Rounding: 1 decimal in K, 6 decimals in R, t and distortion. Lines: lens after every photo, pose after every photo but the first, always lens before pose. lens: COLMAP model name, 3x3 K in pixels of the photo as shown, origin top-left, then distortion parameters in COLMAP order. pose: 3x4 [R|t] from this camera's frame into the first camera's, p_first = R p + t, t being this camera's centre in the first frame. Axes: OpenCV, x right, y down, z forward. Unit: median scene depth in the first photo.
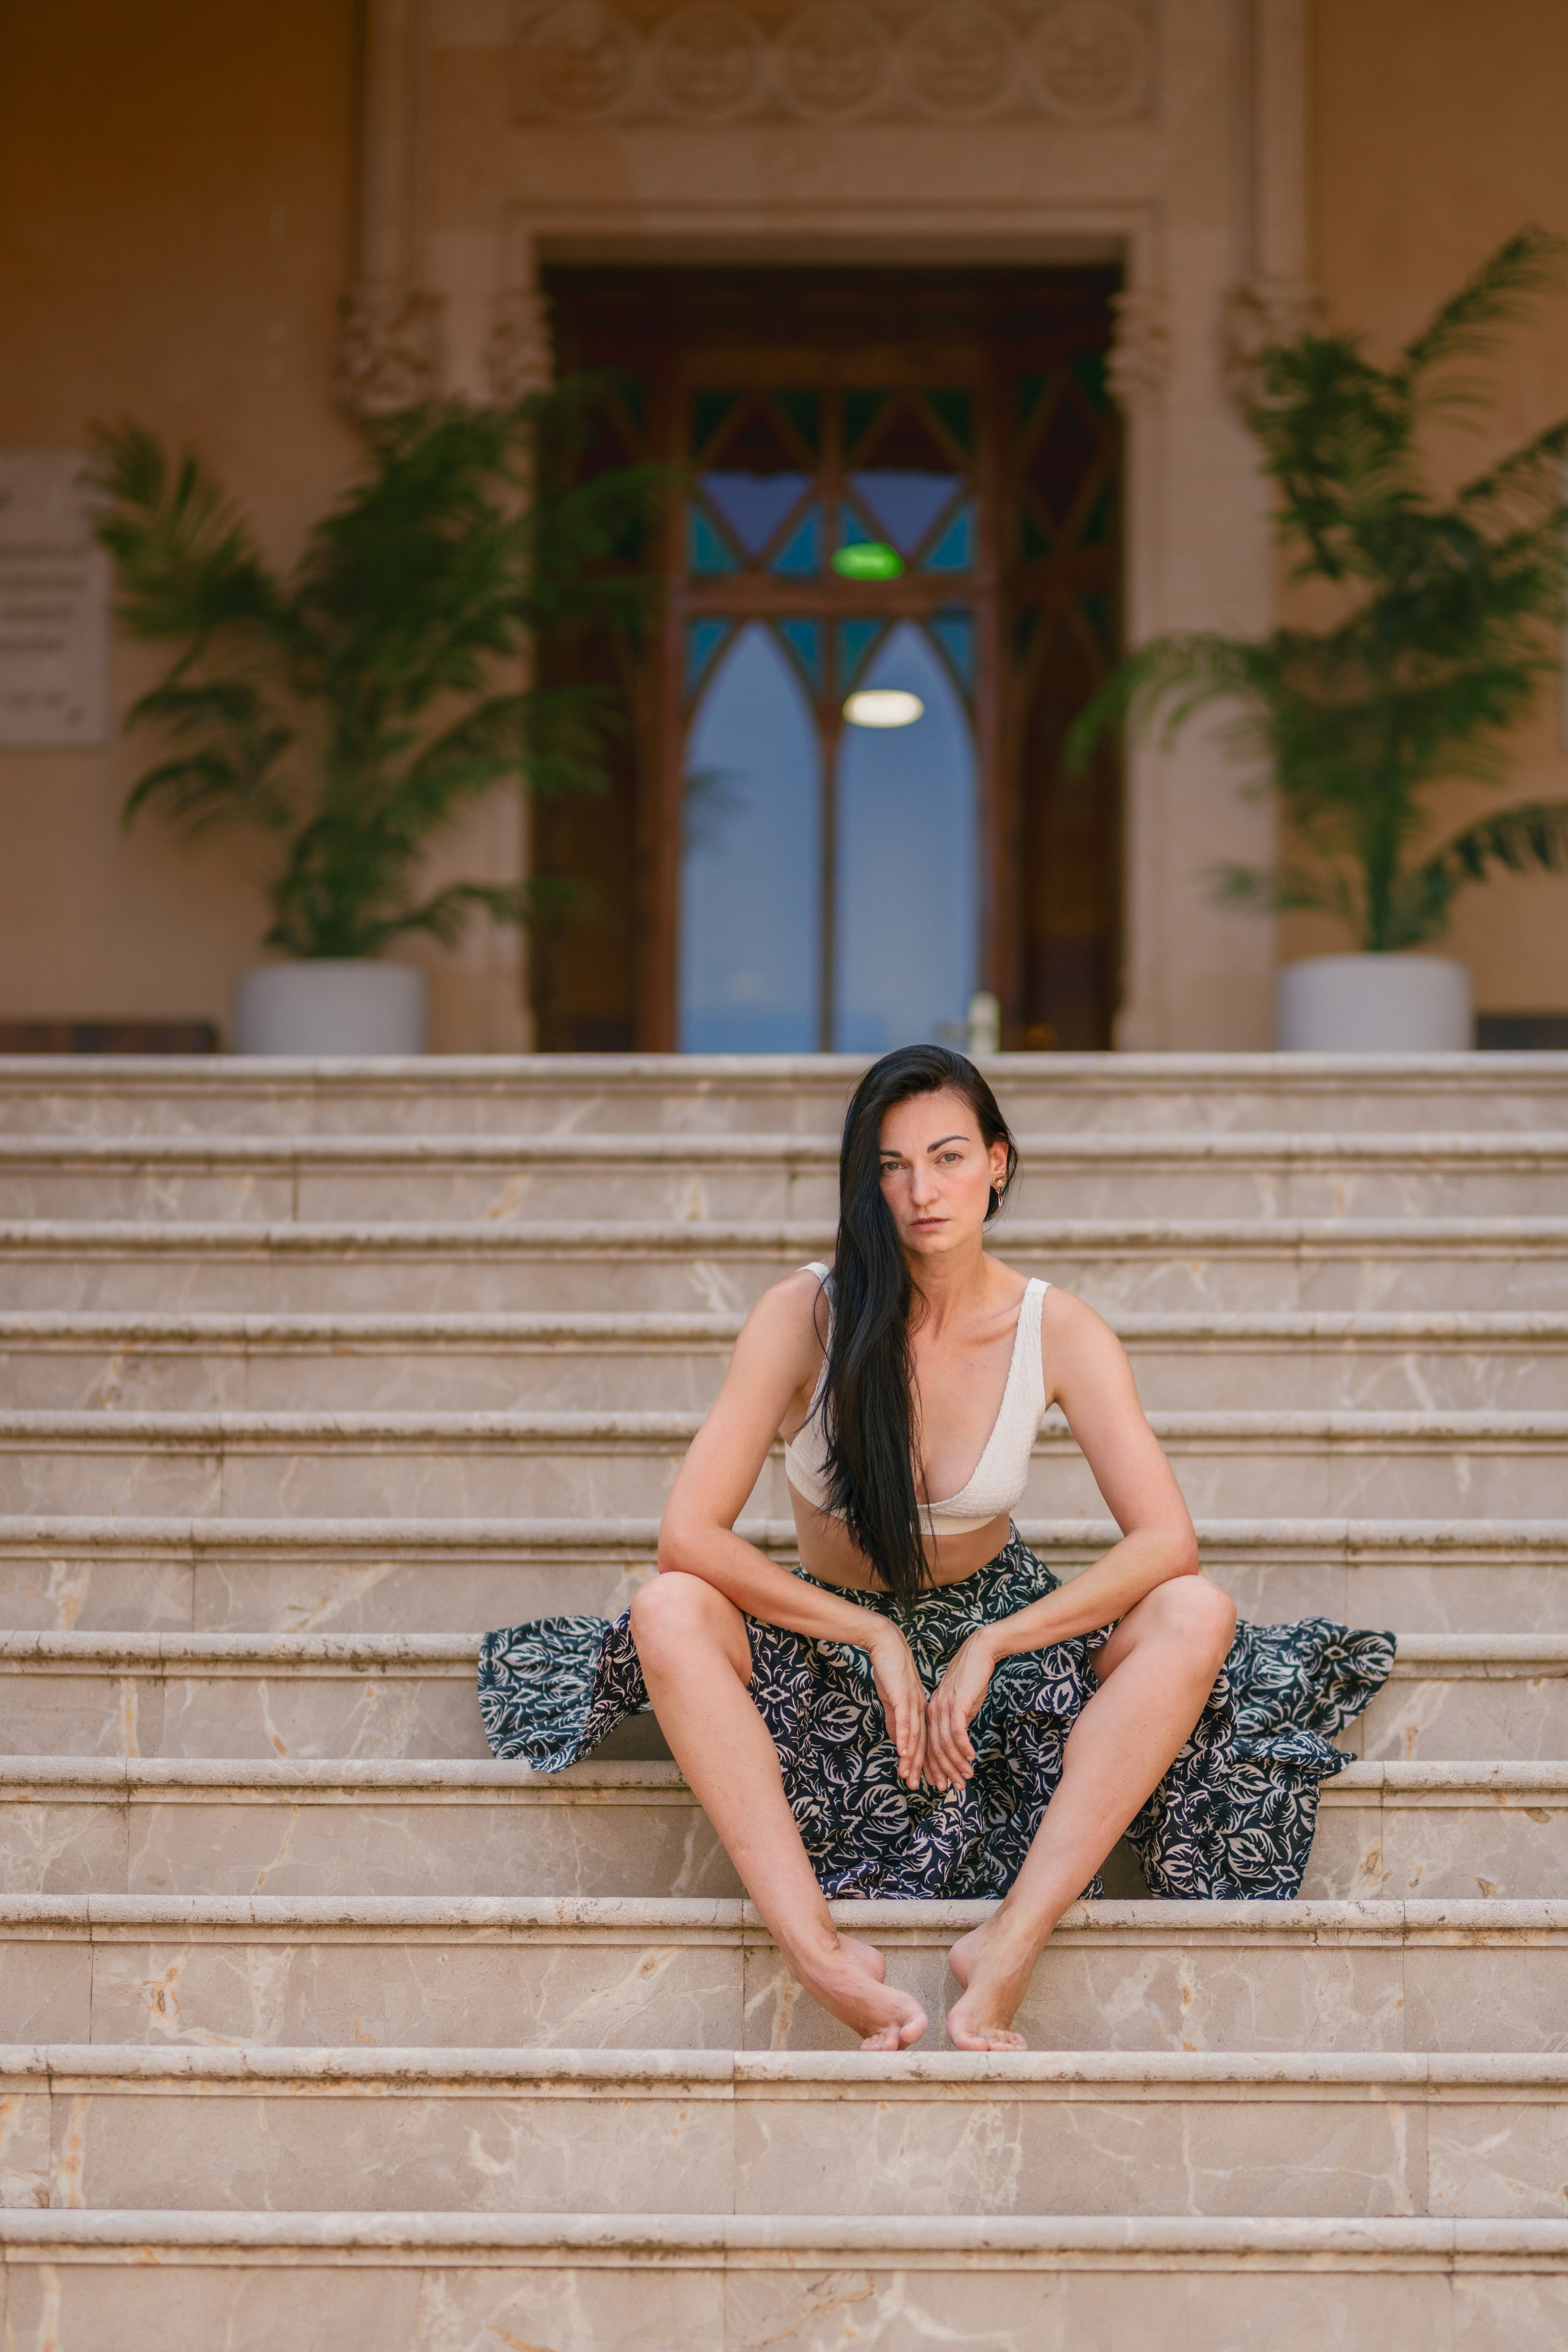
lens RADIAL K [[5658.8, 0, 958.0], [0, 5658.8, 1174.8], [0, 0, 1]] dist [-0.019348, -1.100621]
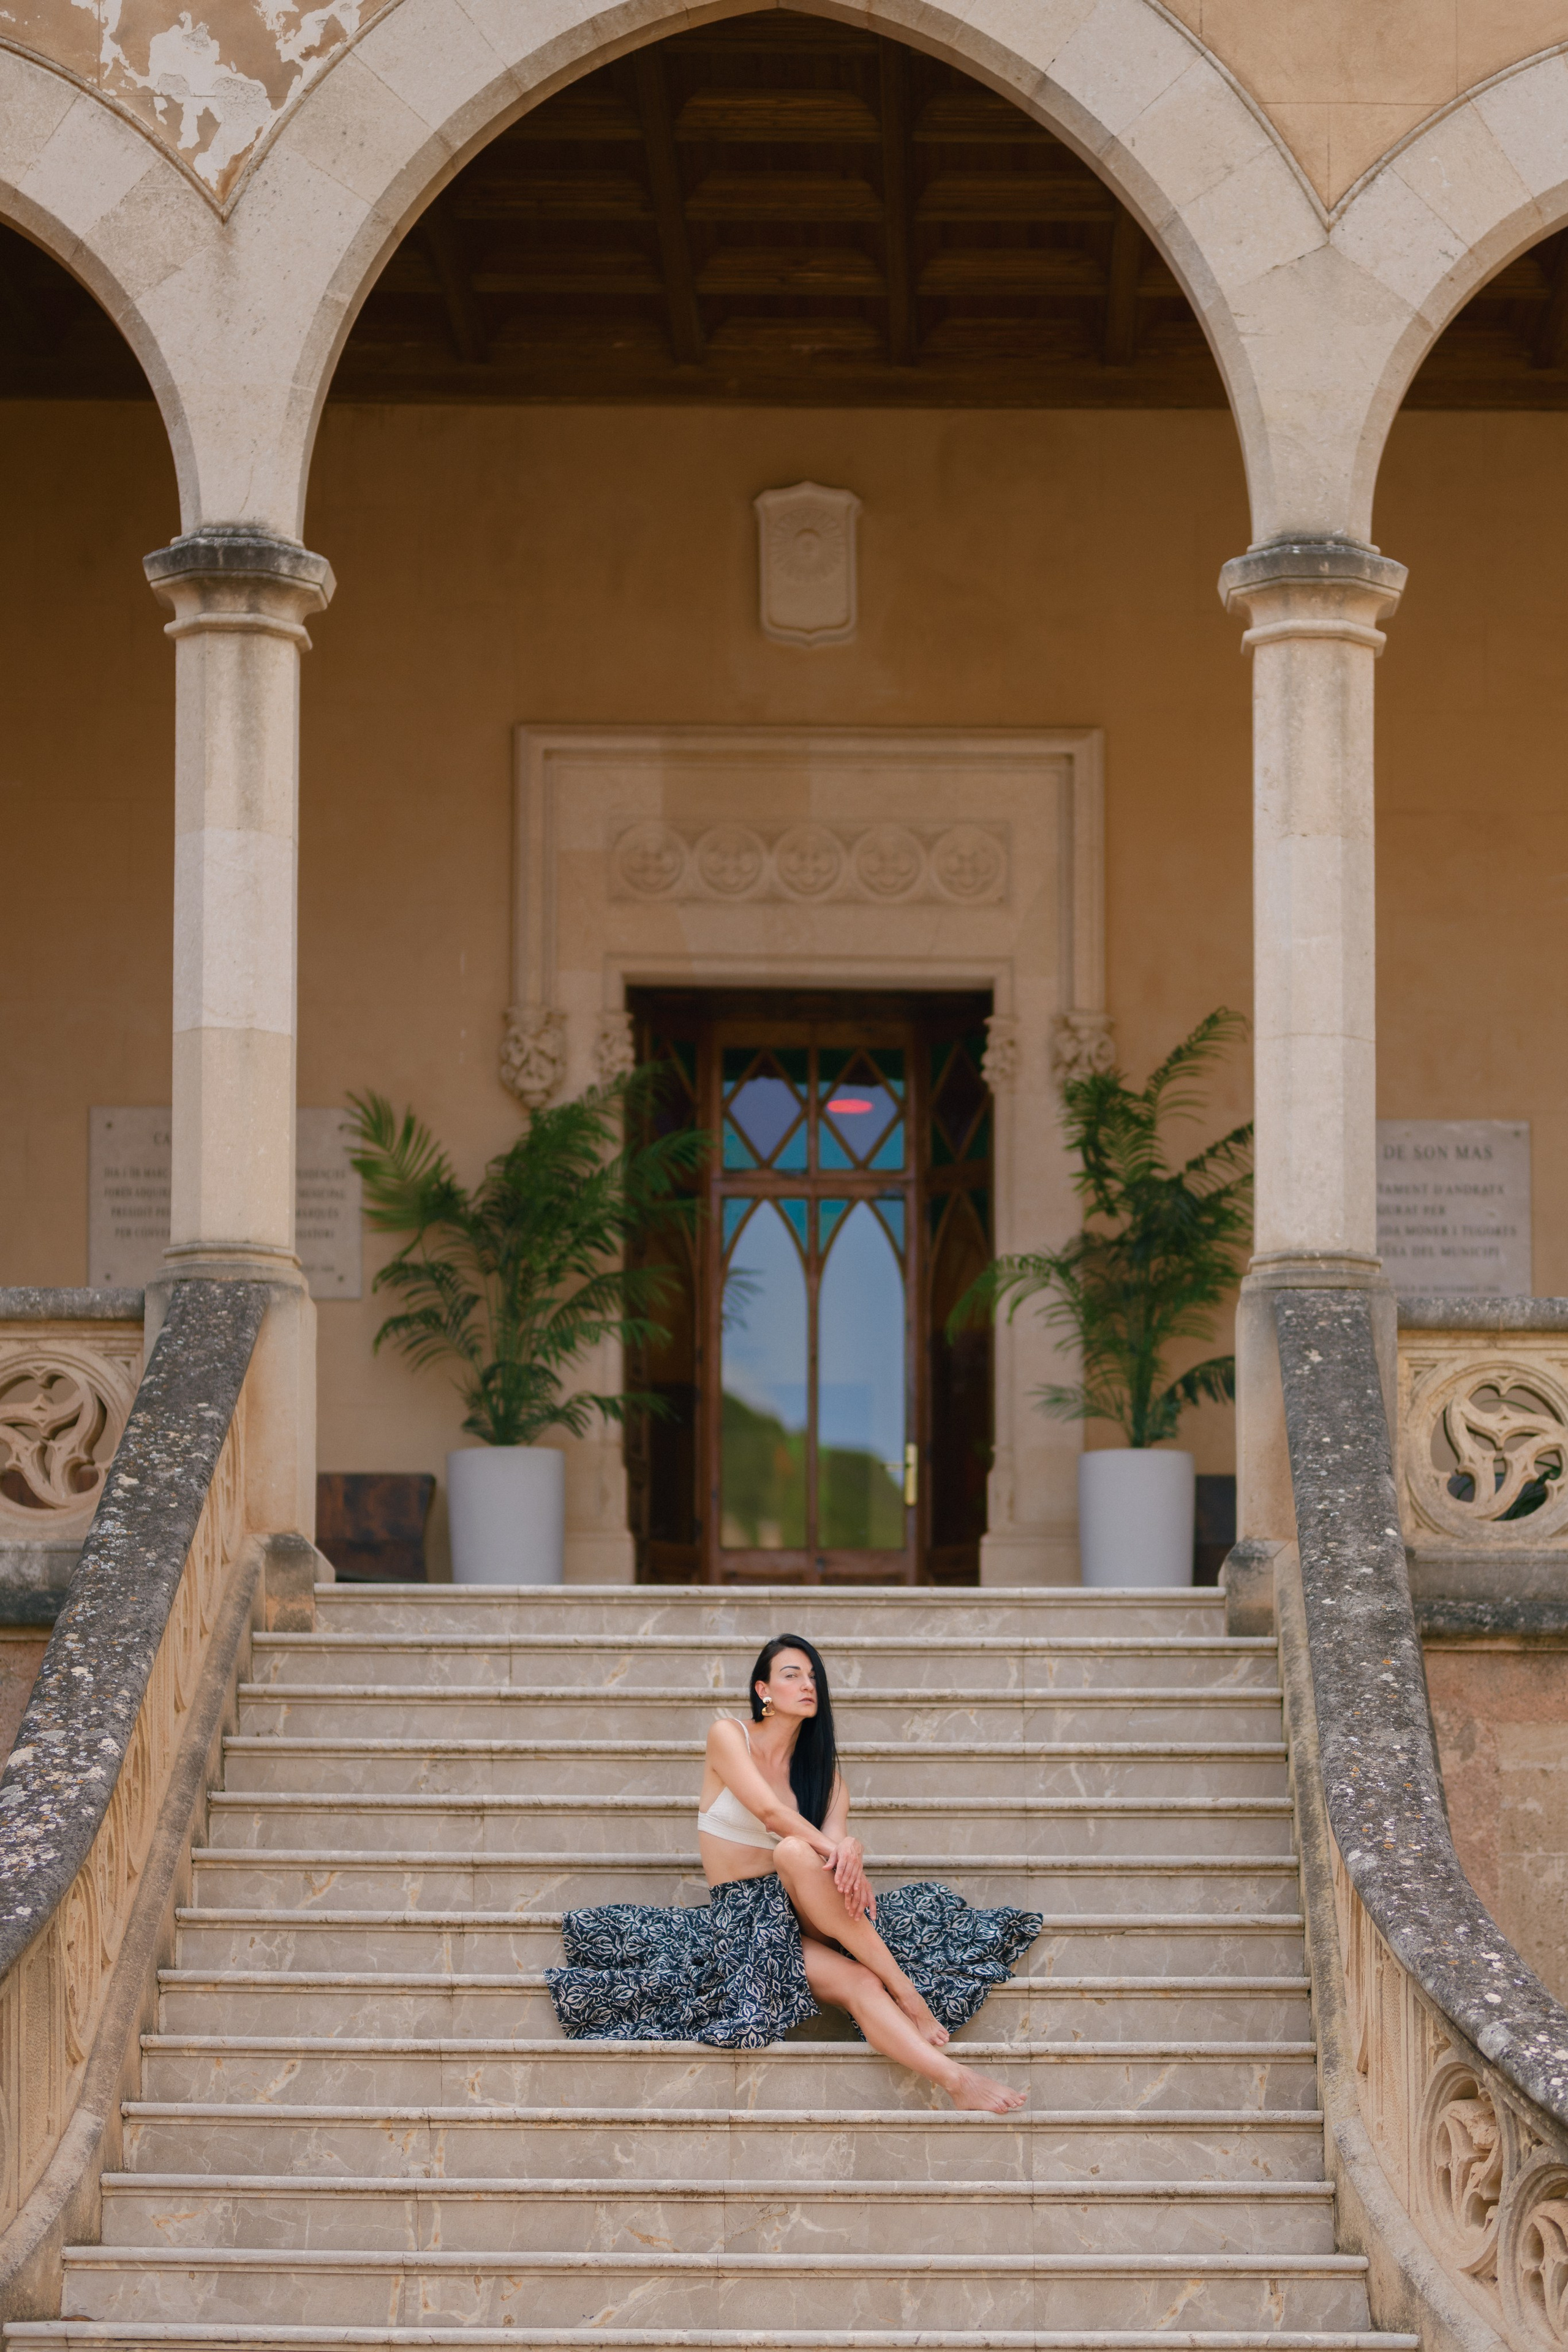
lens RADIAL K [[6667.1, 0, 783.5], [0, 6667.1, 1242.8], [0, 0, 1]] dist [-0.059112, -6.792387]
pose [[0.998890, -0.005403, -0.046803, 0.089295], [0.006719, 0.999585, 0.028011, -0.219860], [0.046632, -0.028294, 0.998511, -1.359558]]
